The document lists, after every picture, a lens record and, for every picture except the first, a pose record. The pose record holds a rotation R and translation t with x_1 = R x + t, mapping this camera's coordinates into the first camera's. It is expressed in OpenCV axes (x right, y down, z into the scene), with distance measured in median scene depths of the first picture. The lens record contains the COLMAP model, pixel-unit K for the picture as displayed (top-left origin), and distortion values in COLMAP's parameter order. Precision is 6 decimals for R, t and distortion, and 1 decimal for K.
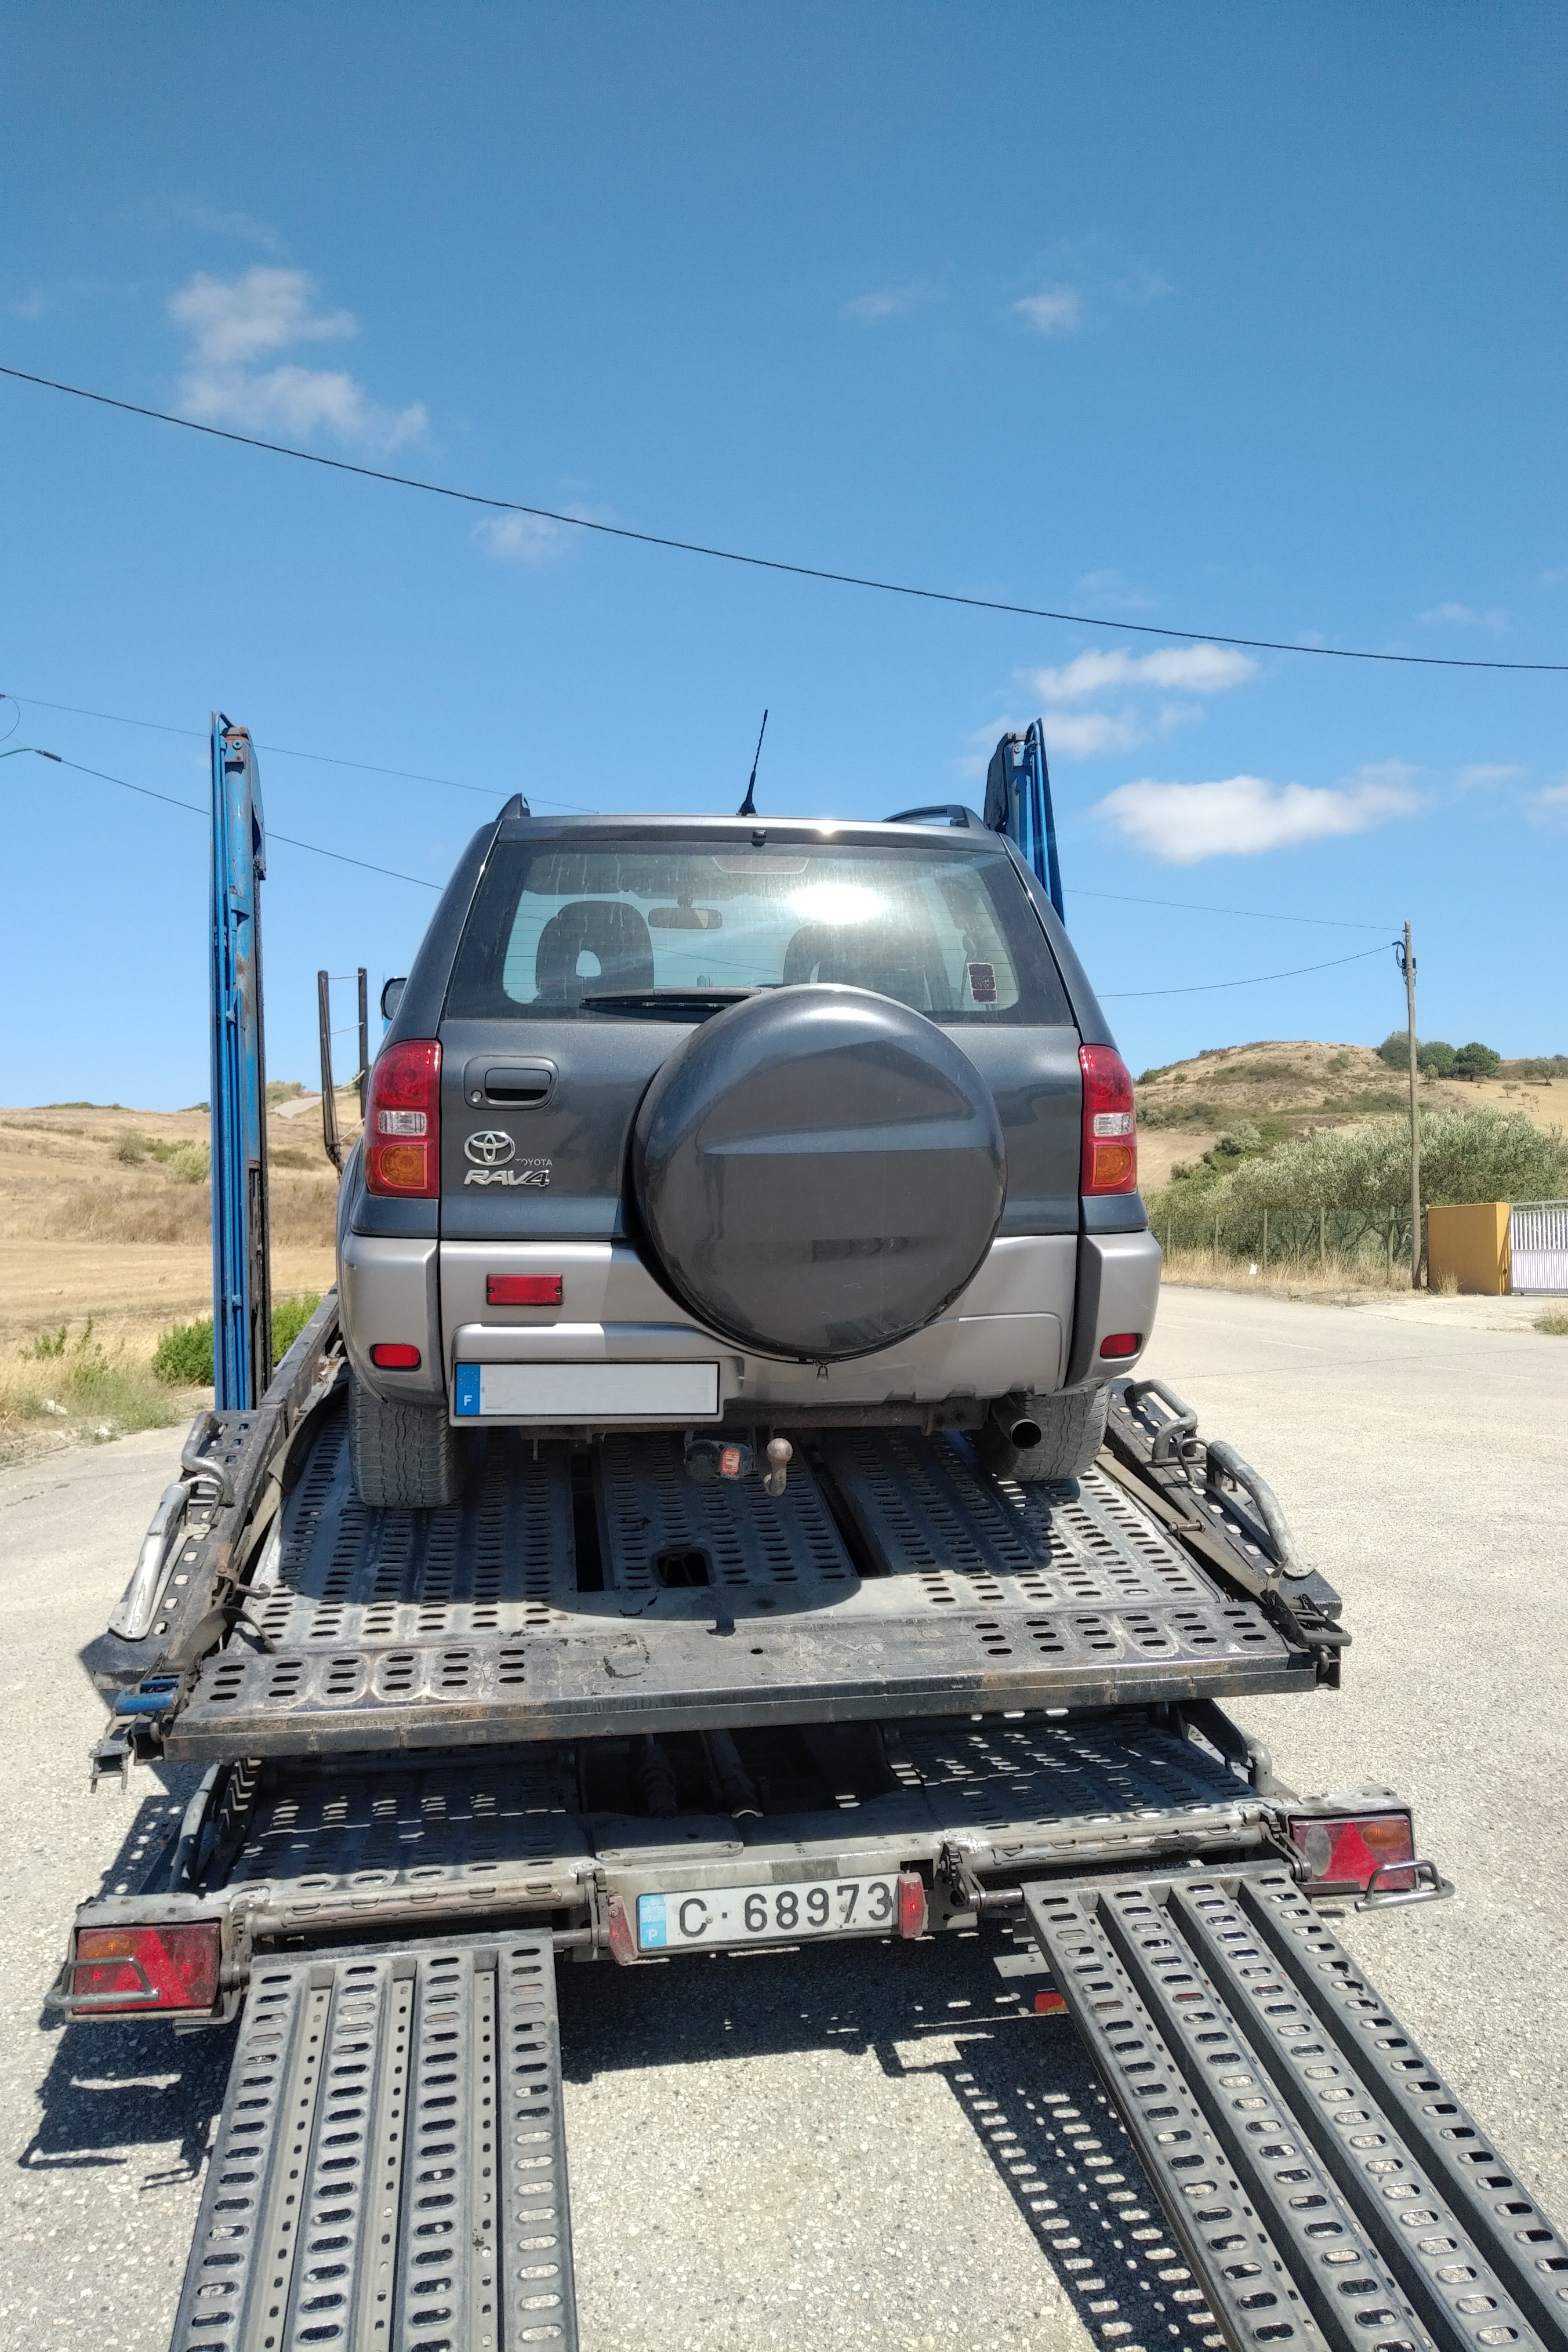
lens RADIAL K [[1726.3, 0, 779.0], [0, 1726.3, 1188.1], [0, 0, 1]] dist [-0.040883, -0.011568]
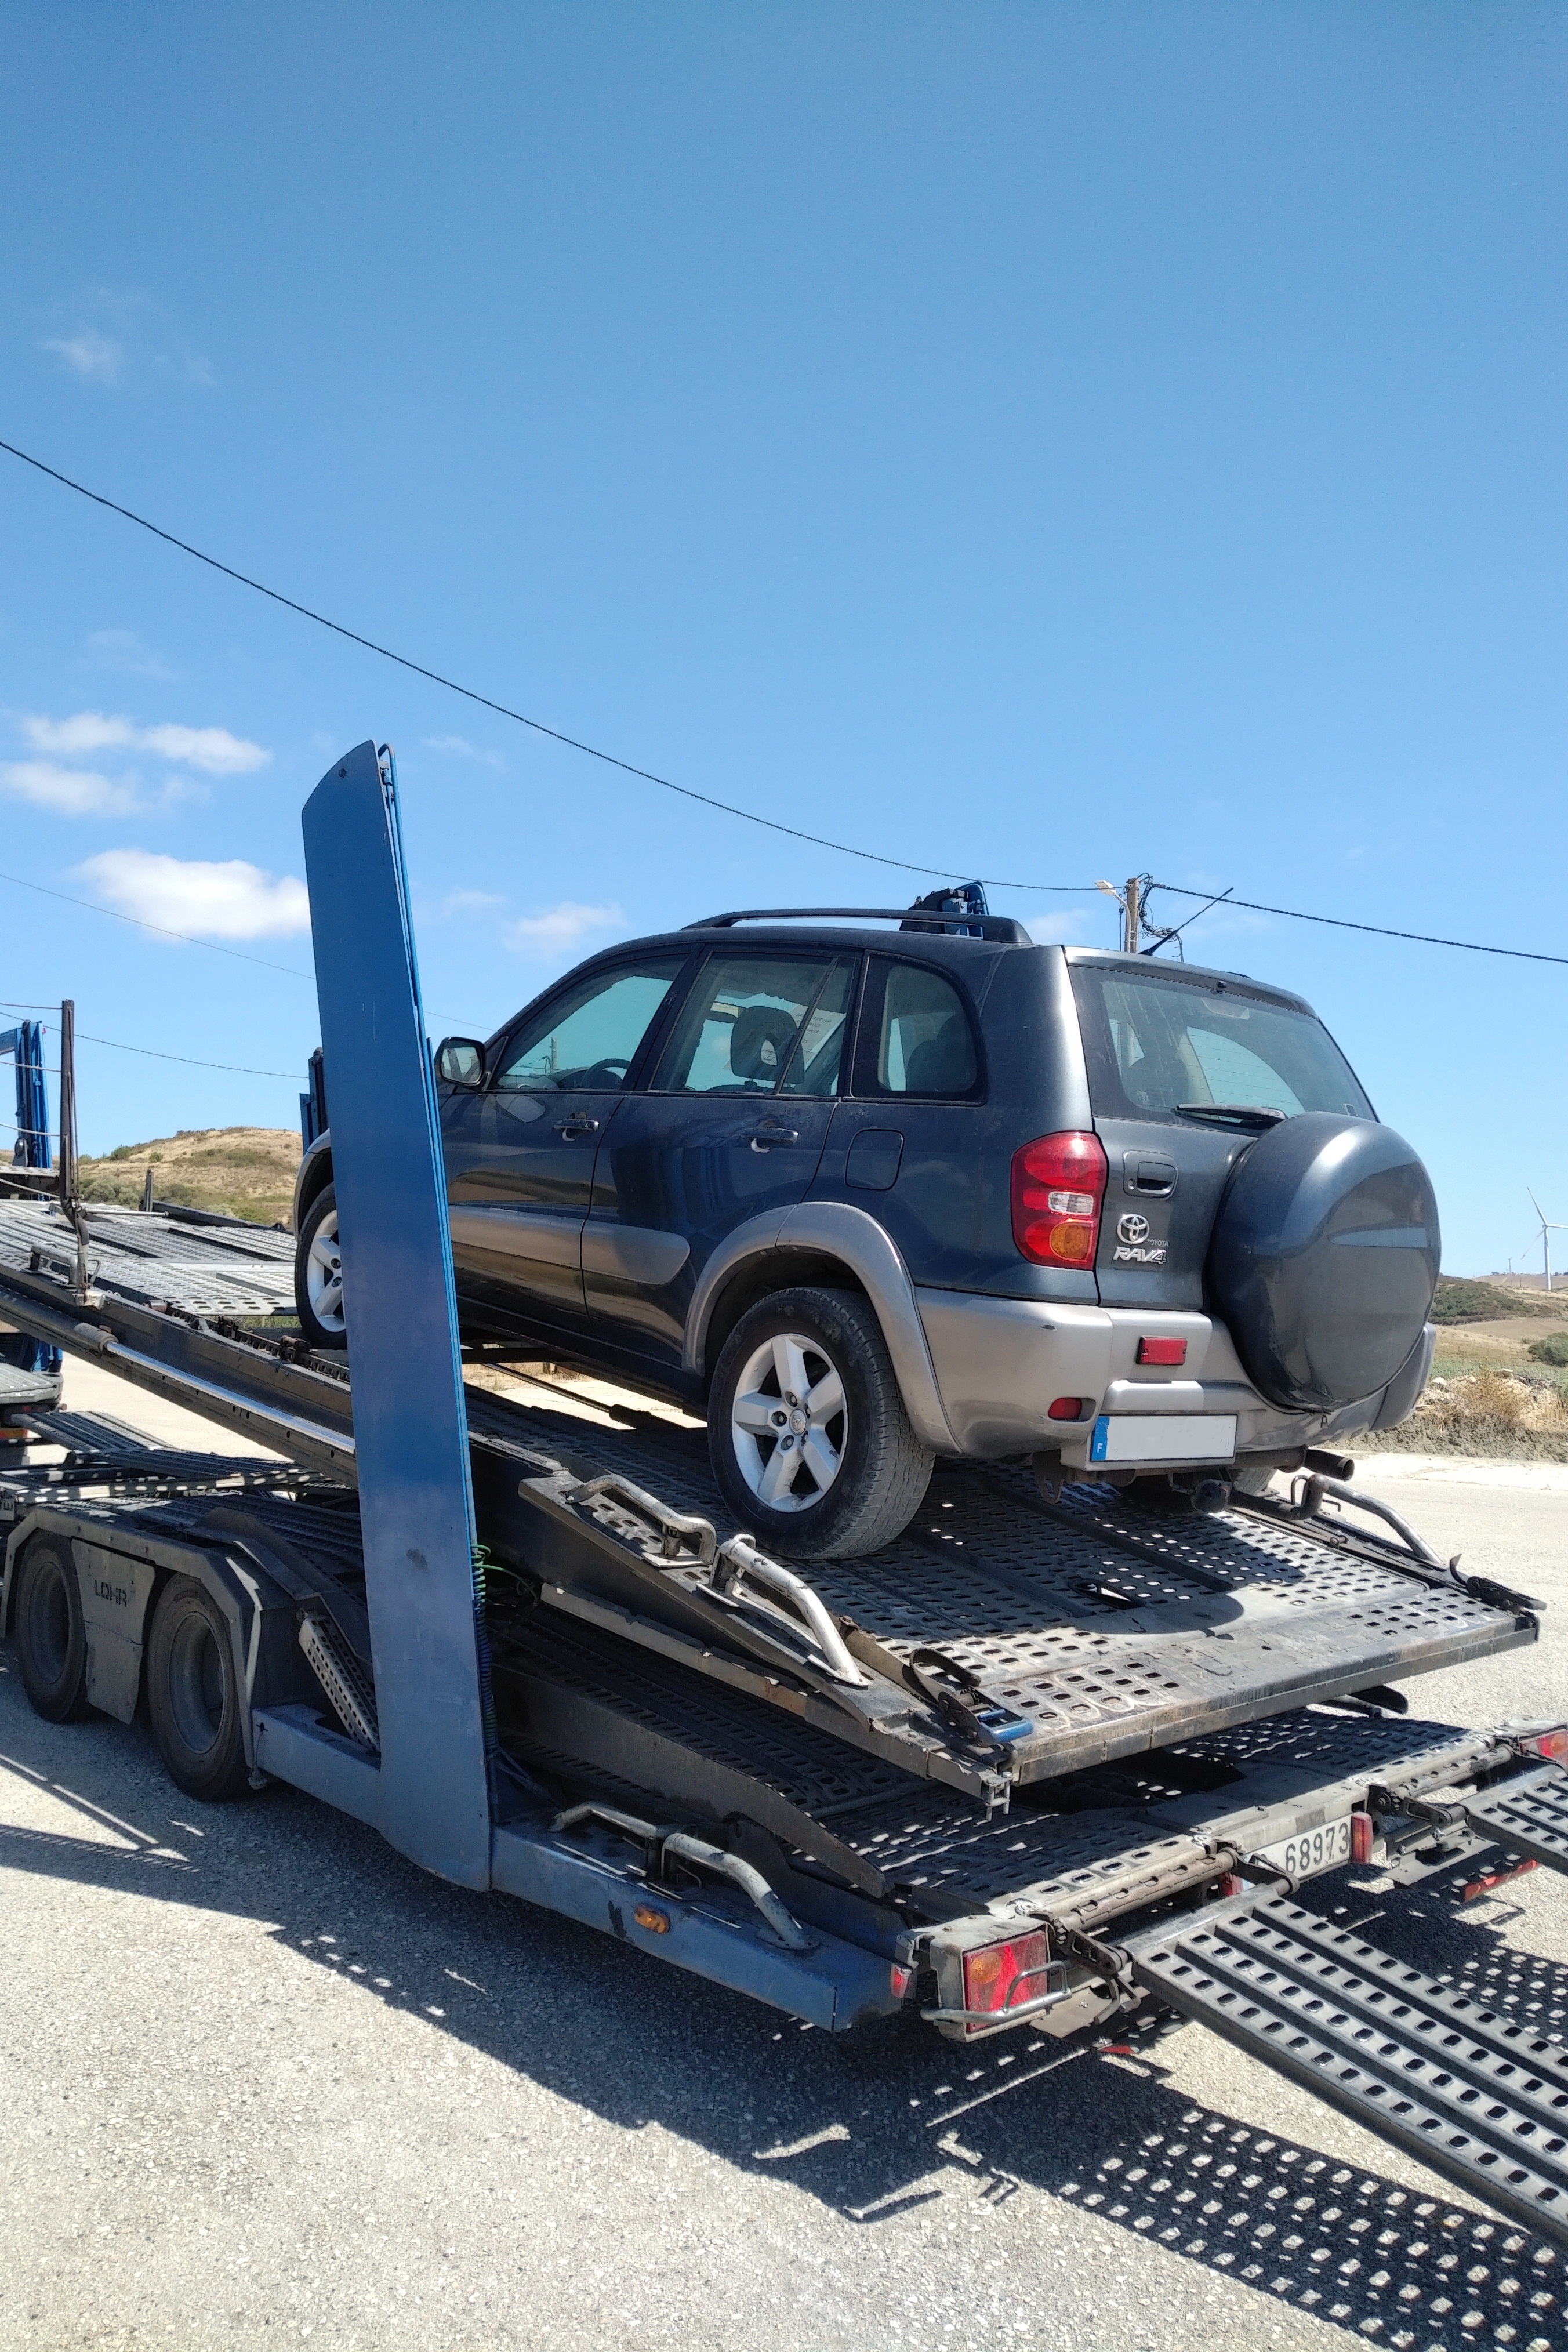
lens RADIAL K [[1726.3, 0, 772.3], [0, 1726.3, 1167.4], [0, 0, 1]] dist [-0.040883, -0.011568]
pose [[0.833213, 0.077712, 0.547463, -1.002488], [-0.043189, 0.996197, -0.075678, 0.033527], [-0.551262, 0.039412, 0.833401, 0.154753]]
